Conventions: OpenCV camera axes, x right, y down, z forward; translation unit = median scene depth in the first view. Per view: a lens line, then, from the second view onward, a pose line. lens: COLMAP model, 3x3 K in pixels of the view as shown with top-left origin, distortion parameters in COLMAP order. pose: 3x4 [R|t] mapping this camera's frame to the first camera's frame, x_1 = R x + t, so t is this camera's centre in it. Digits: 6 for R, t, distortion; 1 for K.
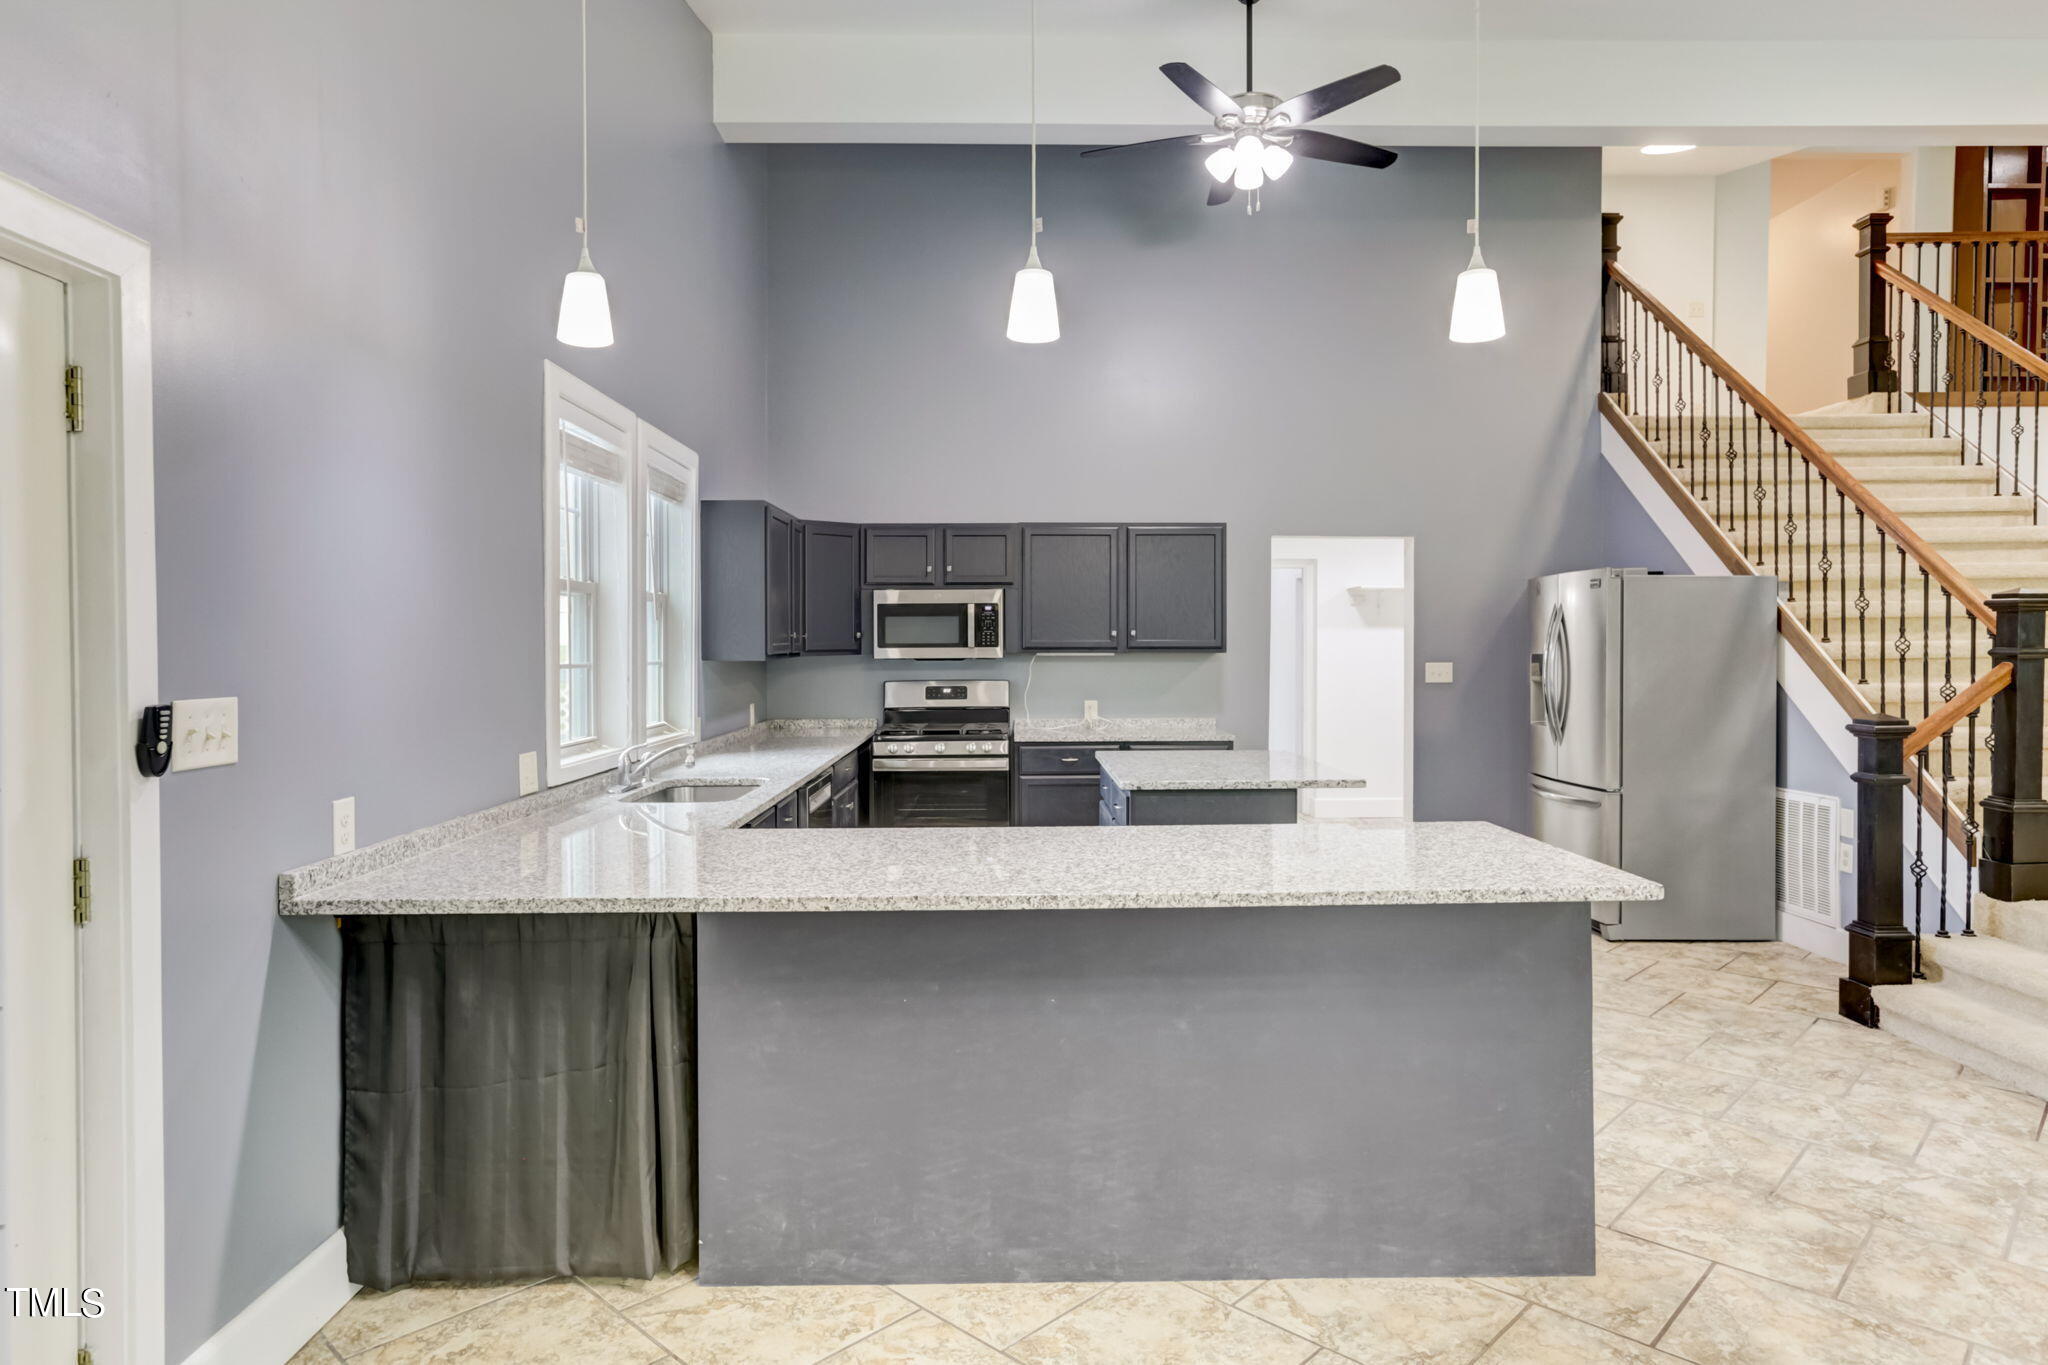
lens RADIAL K [[1207.5, 0, 1036.0], [0, 1207.5, 642.1], [0, 0, 1]] dist [-0.001606, 0.024659]
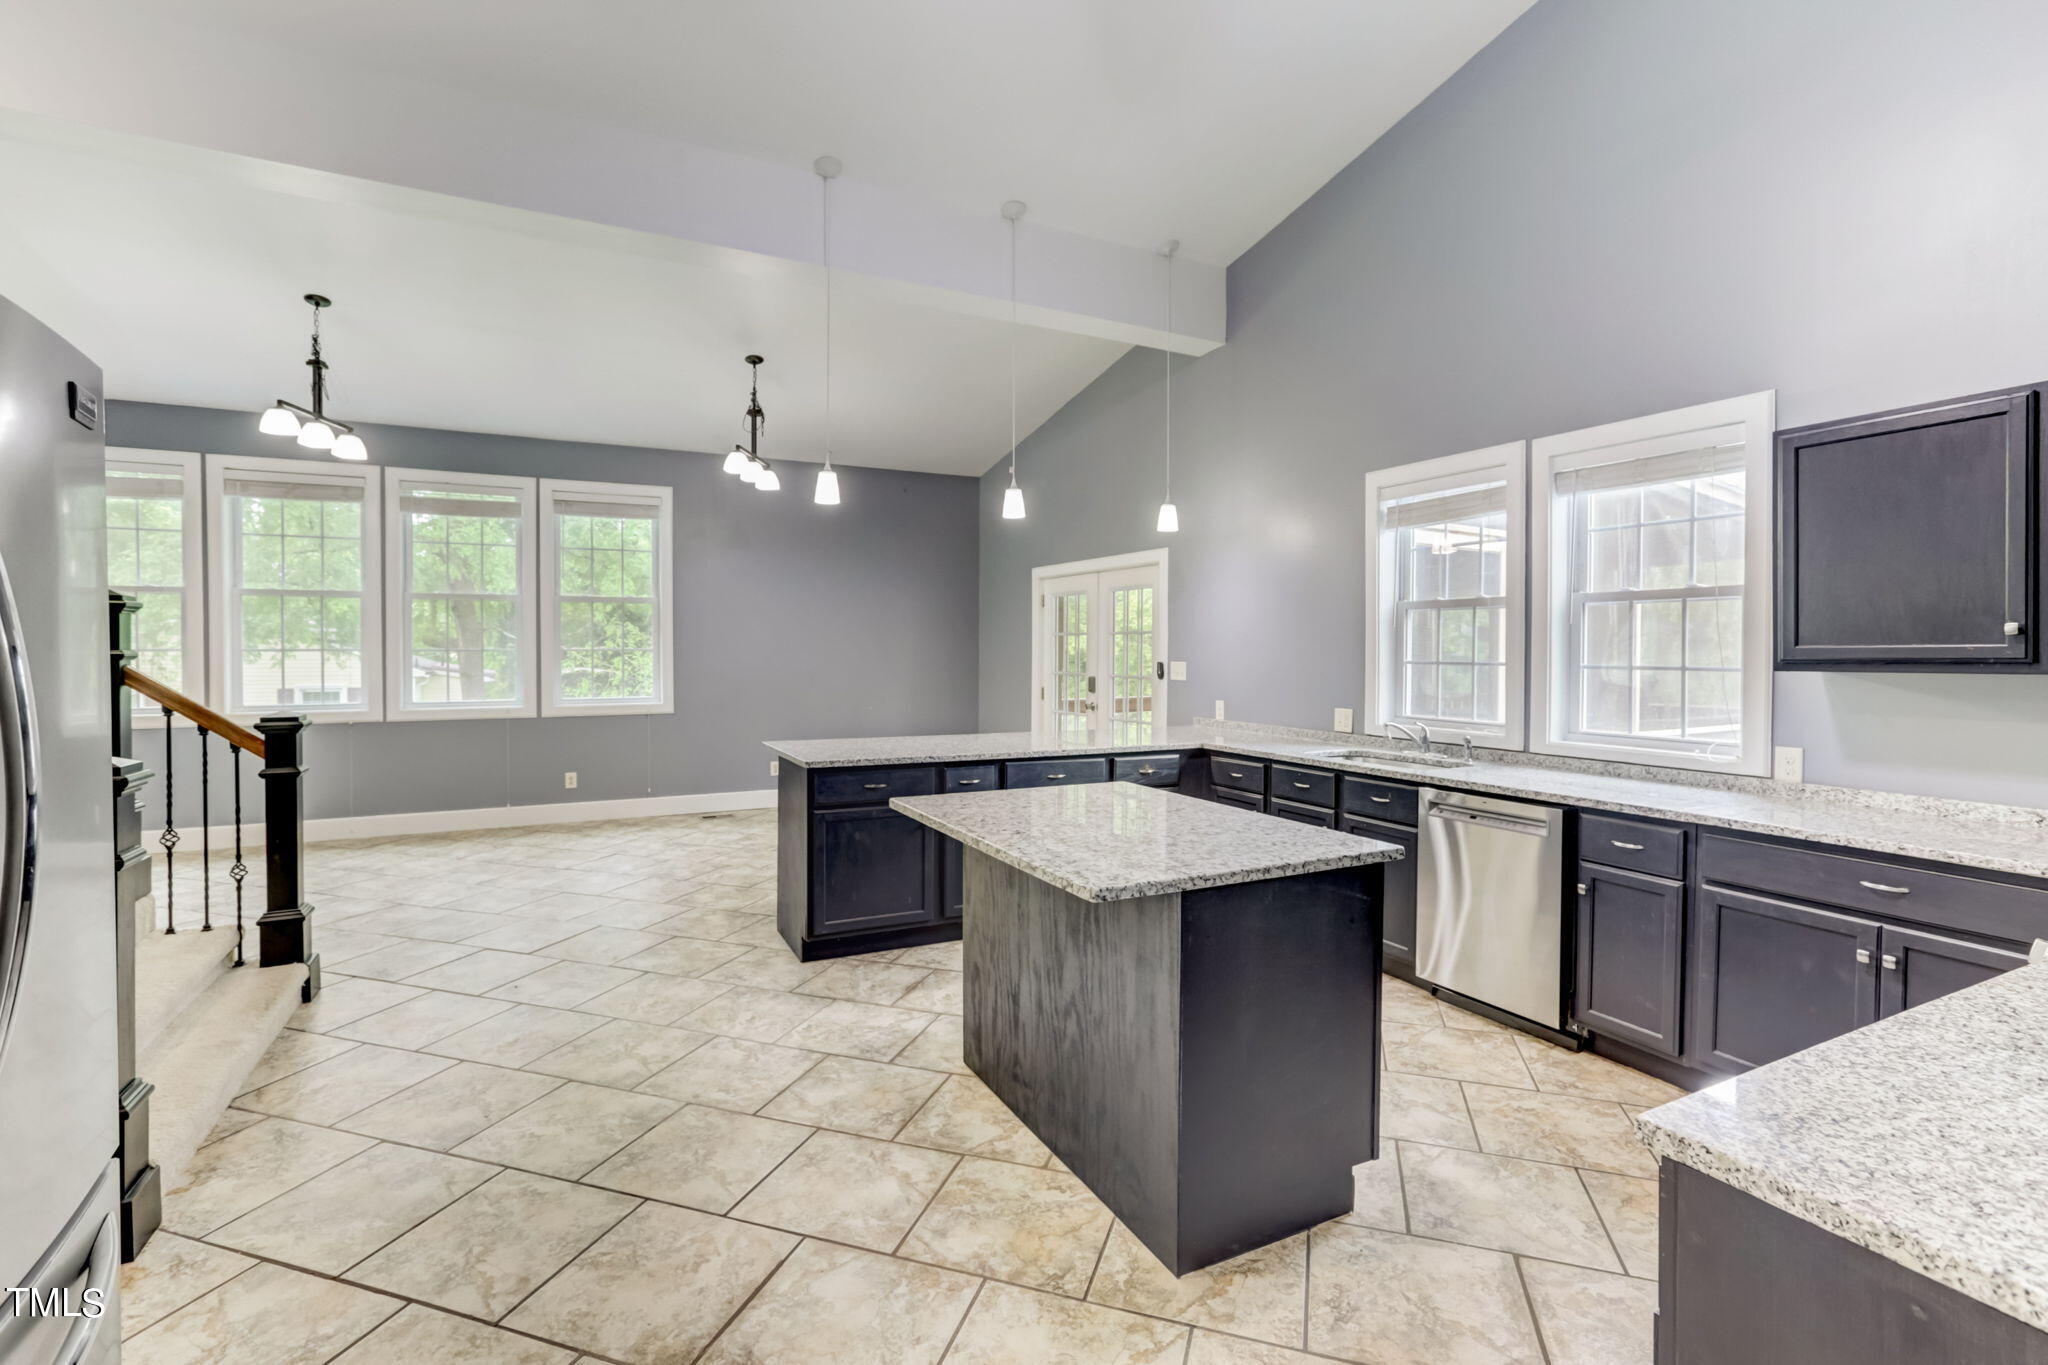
lens RADIAL K [[936.8, 0, 1027.9], [0, 936.8, 655.7], [0, 0, 1]] dist [-0.034468, 0.022753]
pose [[-0.901734, 0.004111, -0.432272, 0.609698], [0.001382, 0.999977, 0.006628, 0.004750], [0.432289, 0.005380, -0.901719, 2.124378]]
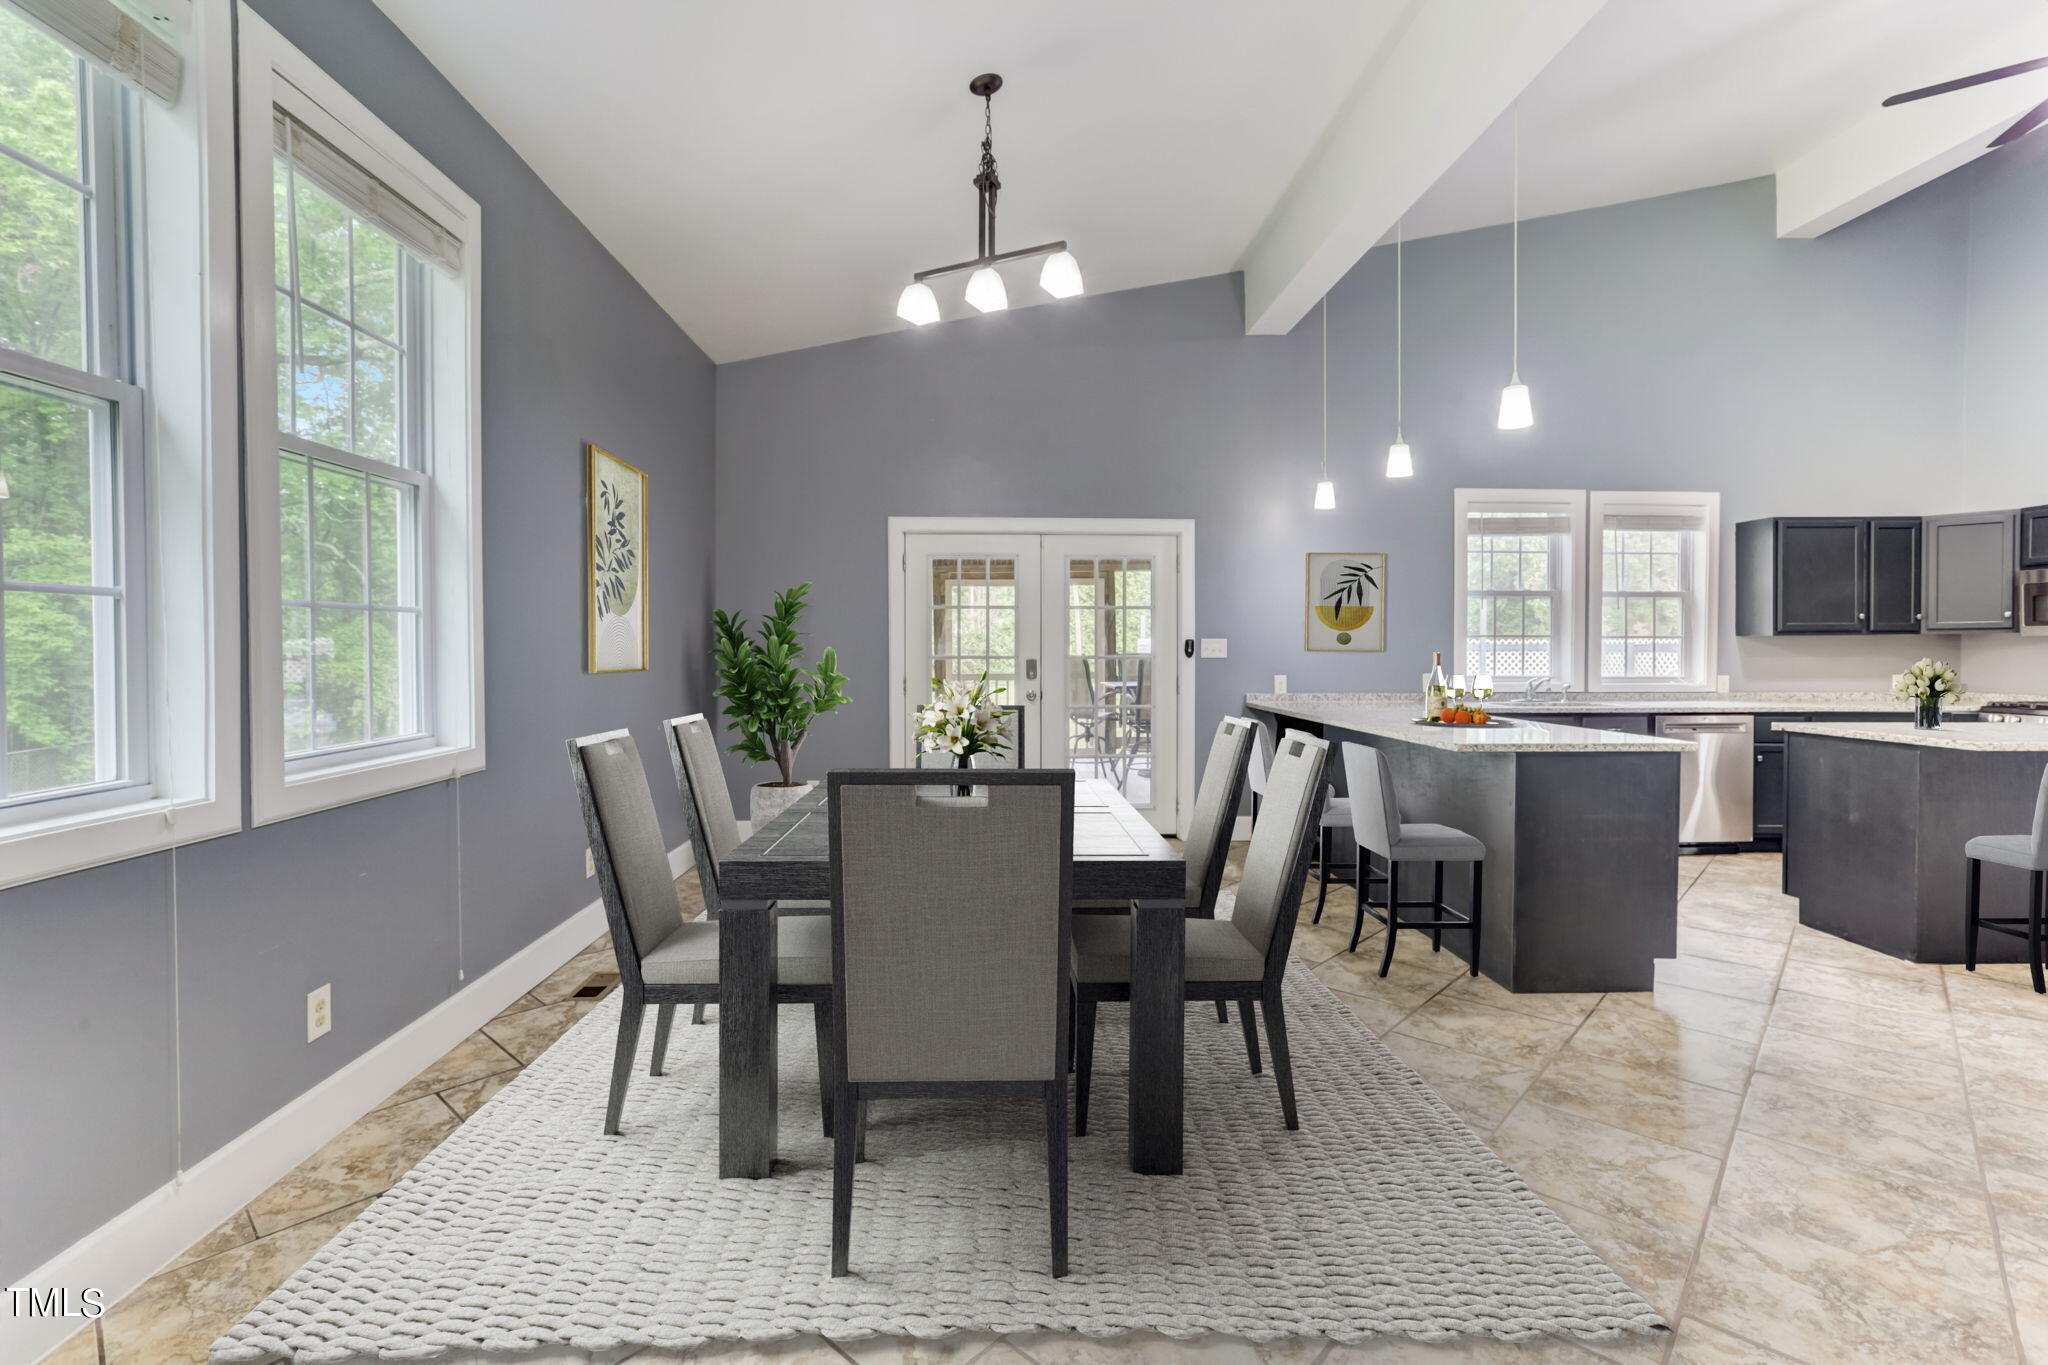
lens RADIAL K [[936.8, 0, 1027.9], [0, 936.8, 655.7], [0, 0, 1]] dist [-0.034468, 0.022753]
pose [[0.017527, 0.015735, -0.999723, 1.314785], [0.000916, 0.999875, 0.015753, 0.032778], [0.999846, -0.001192, 0.017510, 0.248458]]
